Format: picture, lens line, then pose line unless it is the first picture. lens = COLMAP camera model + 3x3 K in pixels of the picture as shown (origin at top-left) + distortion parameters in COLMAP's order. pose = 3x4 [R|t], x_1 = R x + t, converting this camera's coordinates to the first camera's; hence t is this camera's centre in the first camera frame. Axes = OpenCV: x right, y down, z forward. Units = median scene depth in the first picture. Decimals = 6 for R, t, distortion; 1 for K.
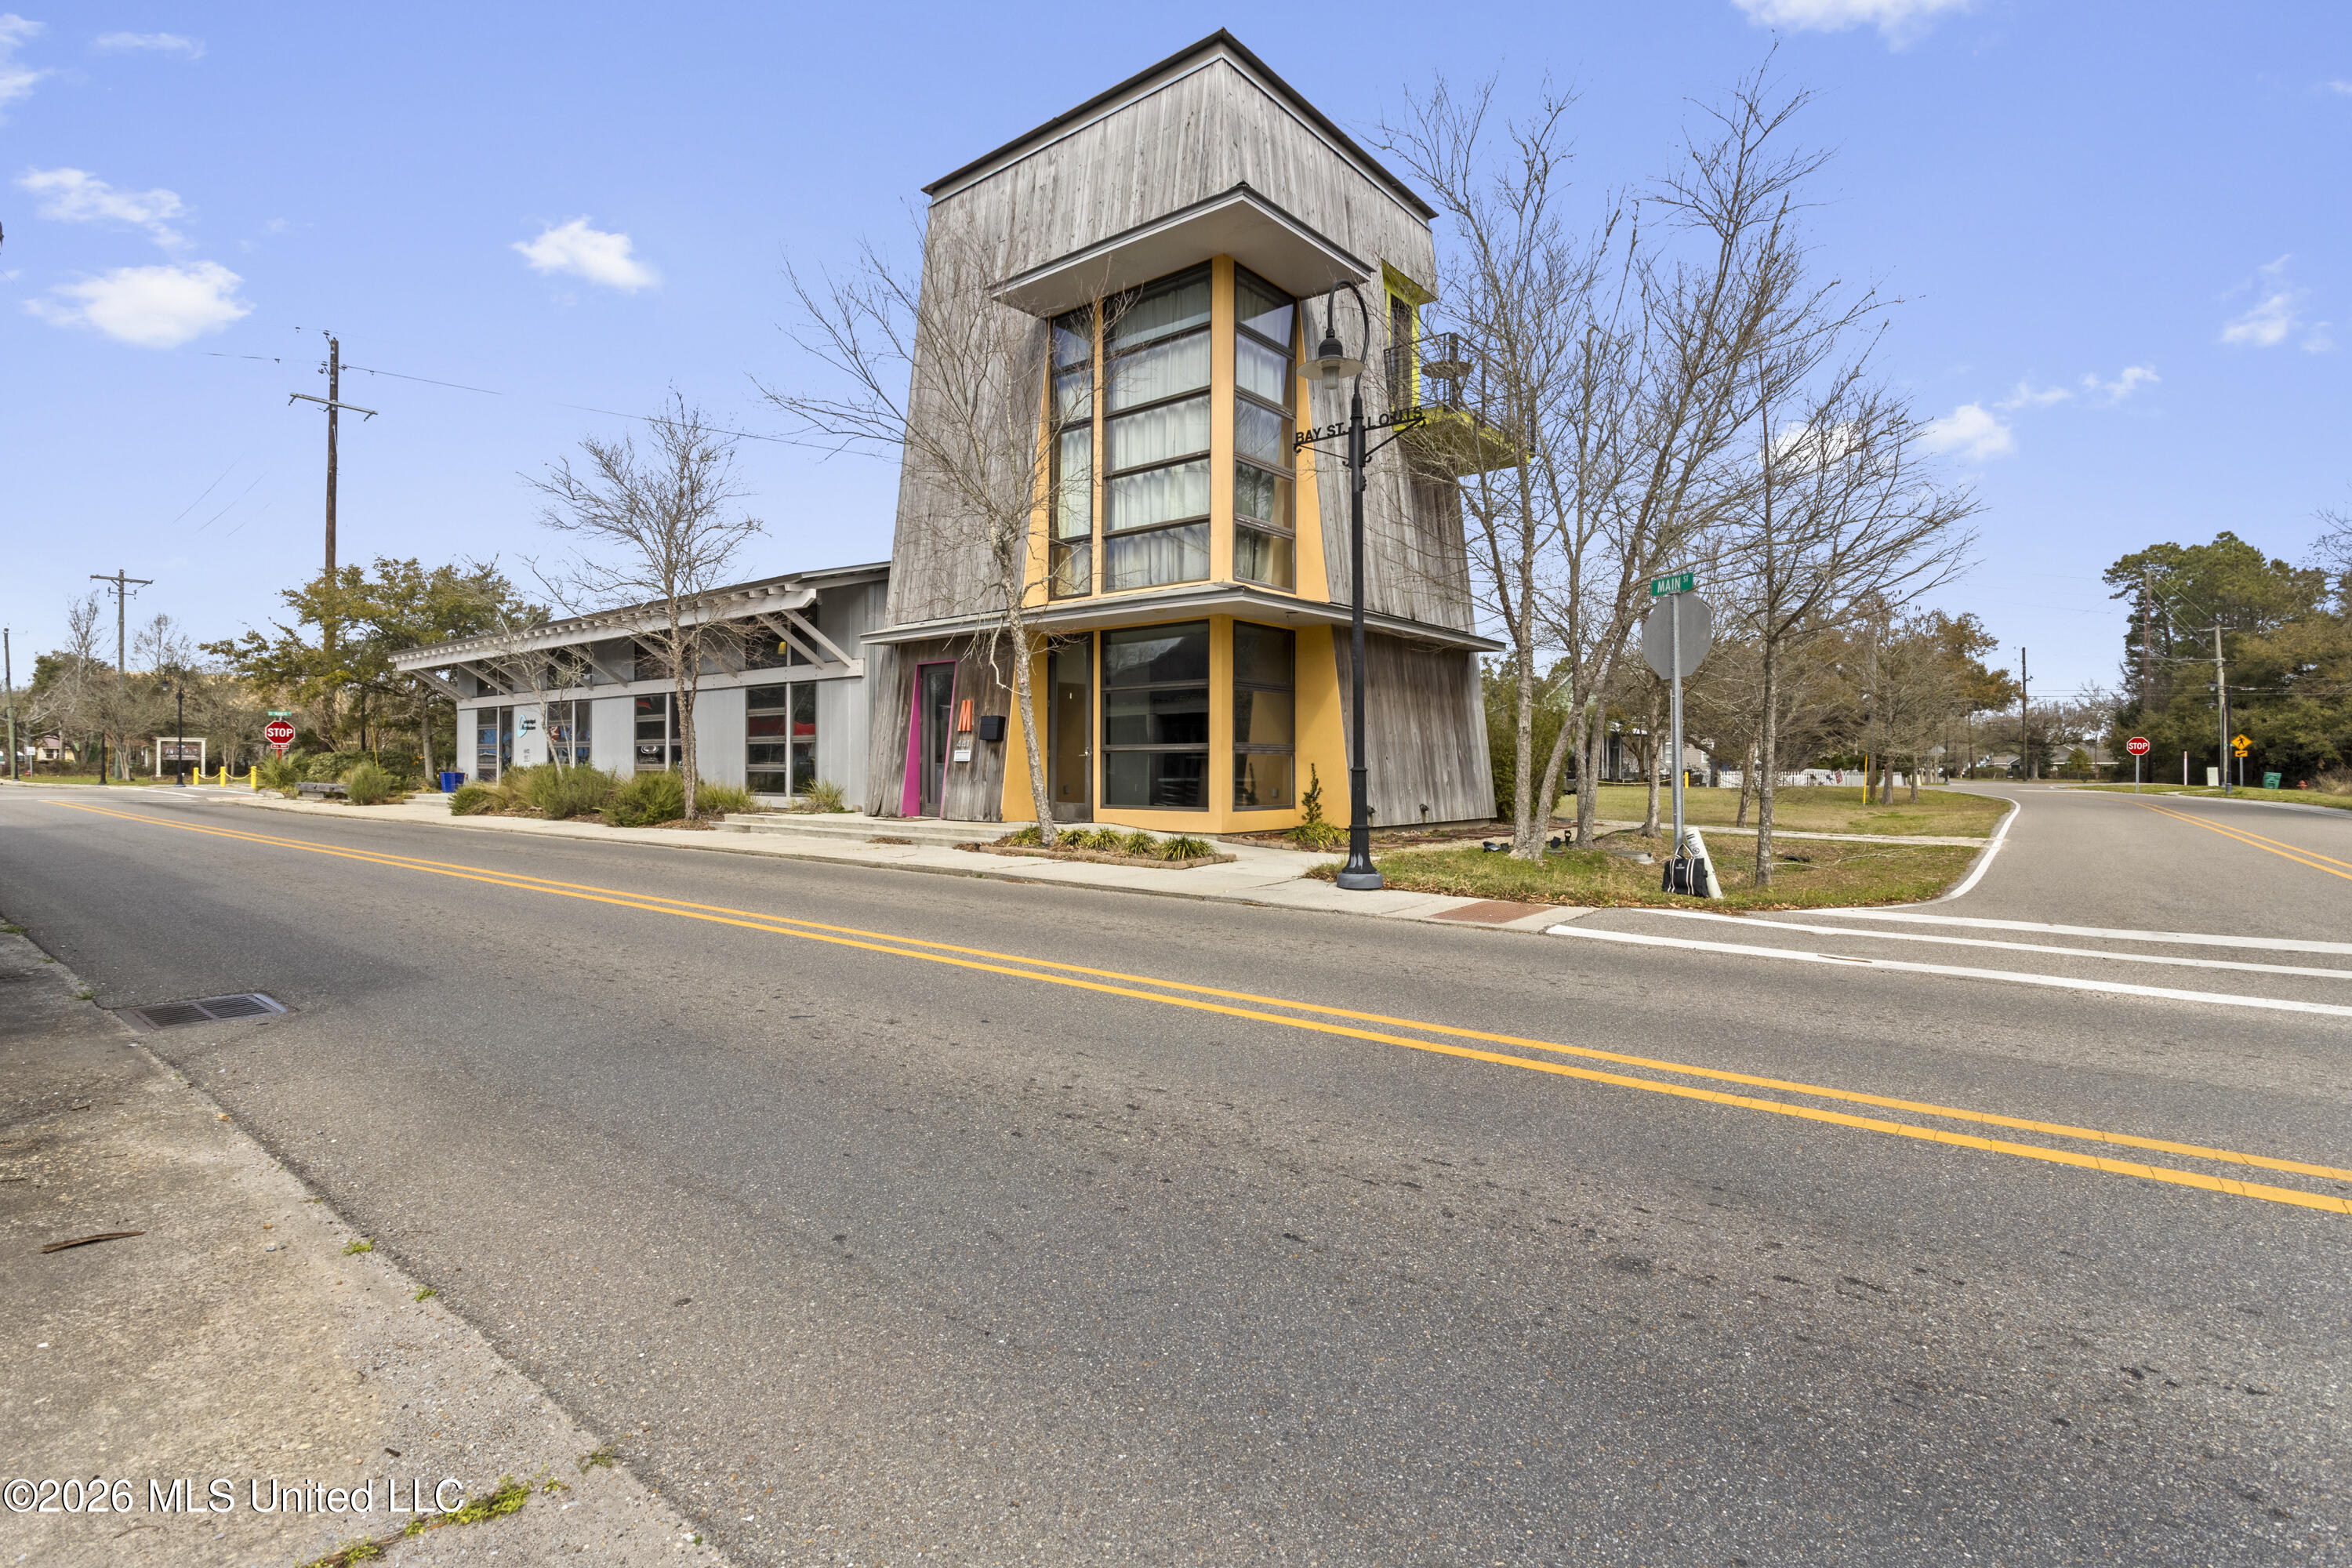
lens RADIAL K [[1086.2, 0, 1184.3], [0, 1086.2, 754.2], [0, 0, 1]] dist [0.002224, 0.000675]
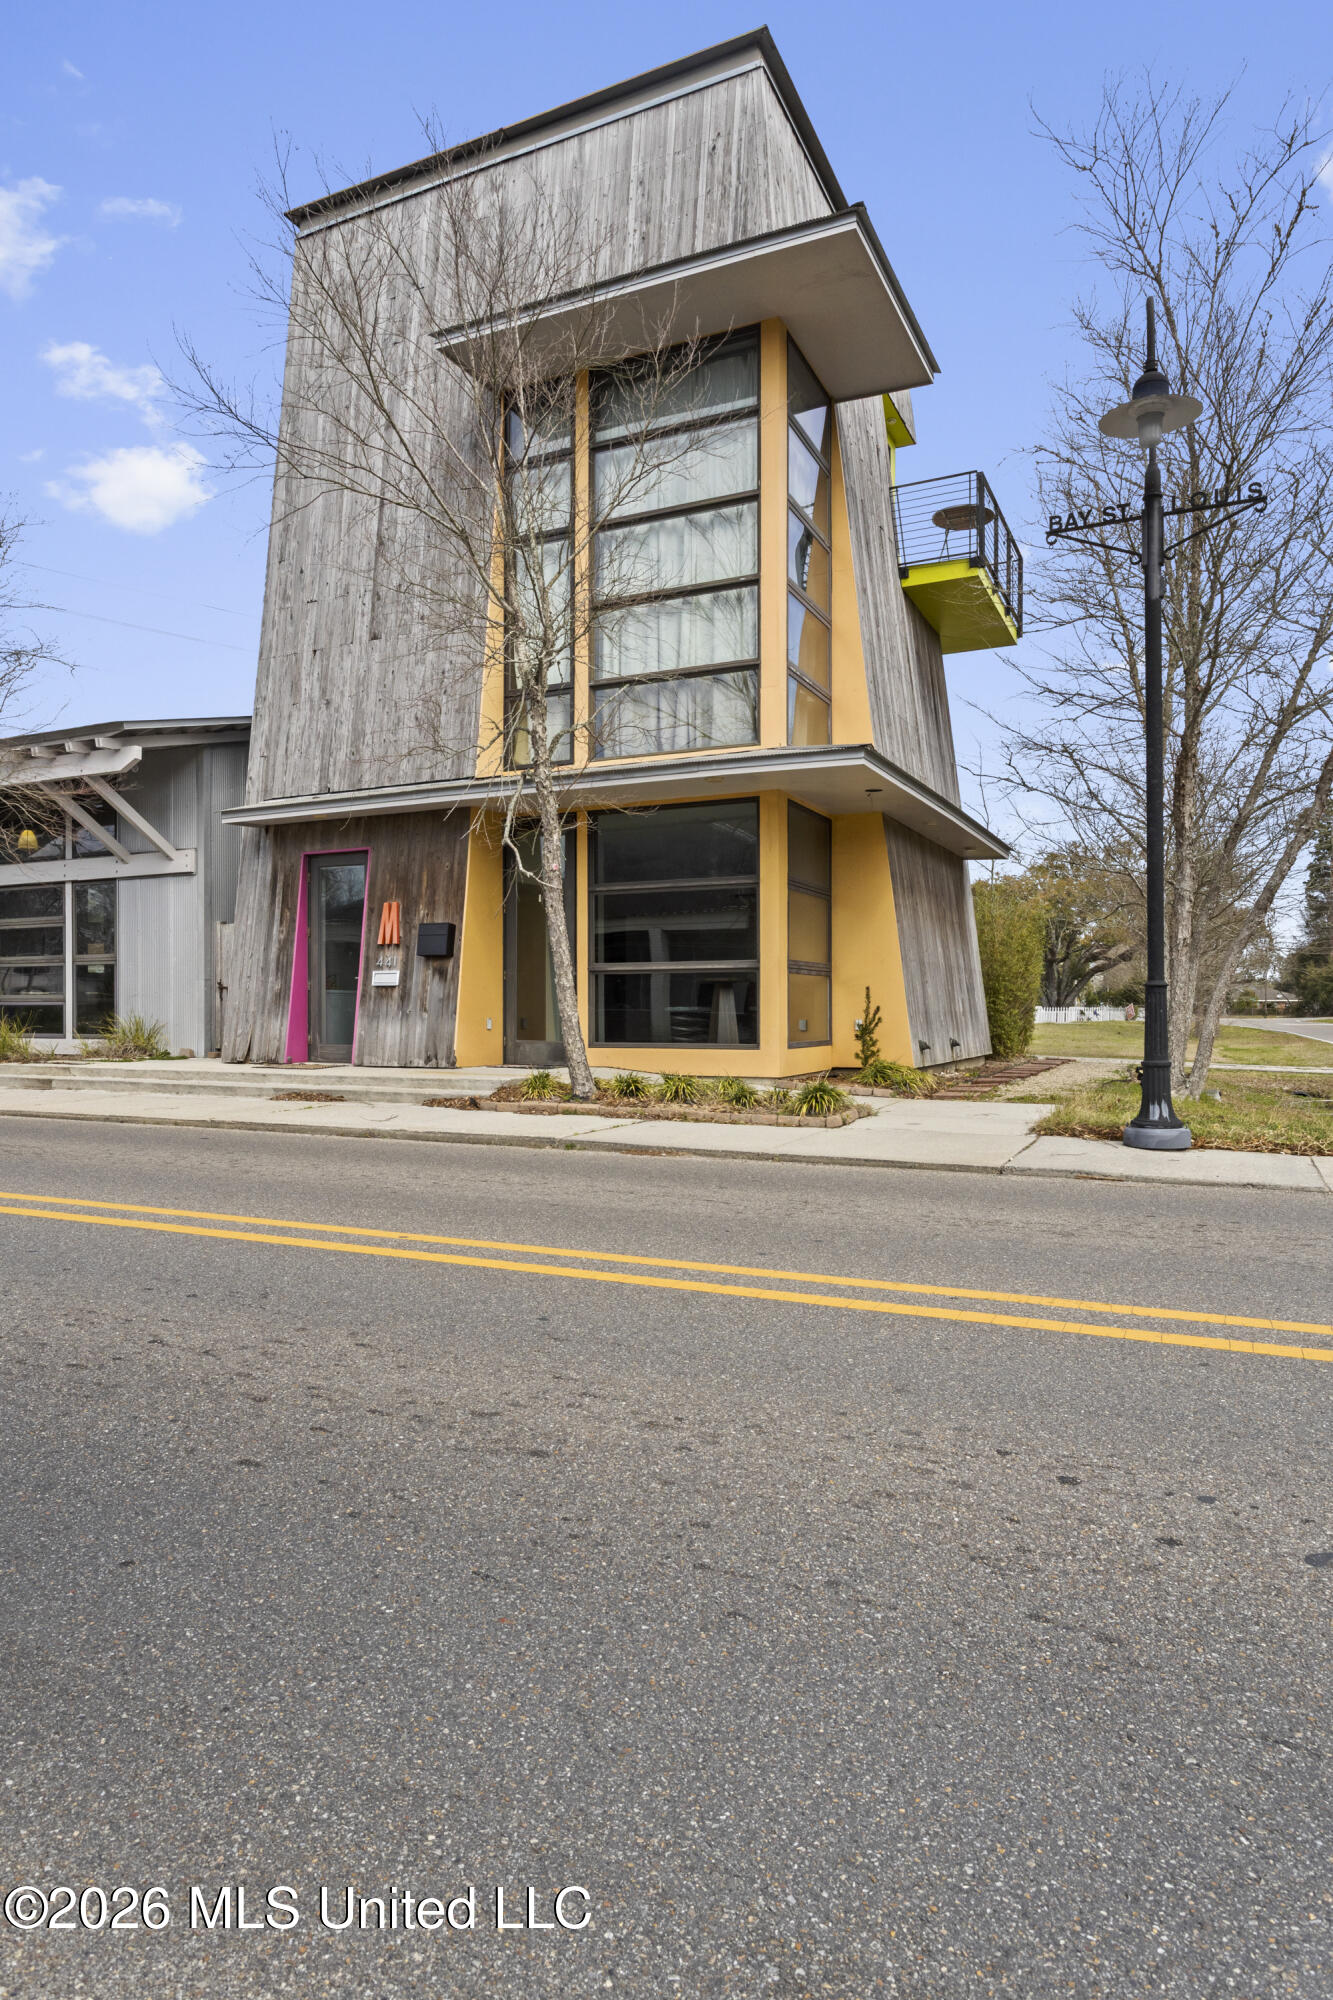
lens RADIAL K [[1169.9, 0, 666.5], [0, 1169.9, 1000.0], [0, 0, 1]] dist [-0.002492, 0.000830]
pose [[0.972714, -0.002702, 0.231990, -0.209475], [0.001447, 0.999983, 0.005579, 0.012286], [-0.232001, -0.005091, 0.972702, 0.197757]]
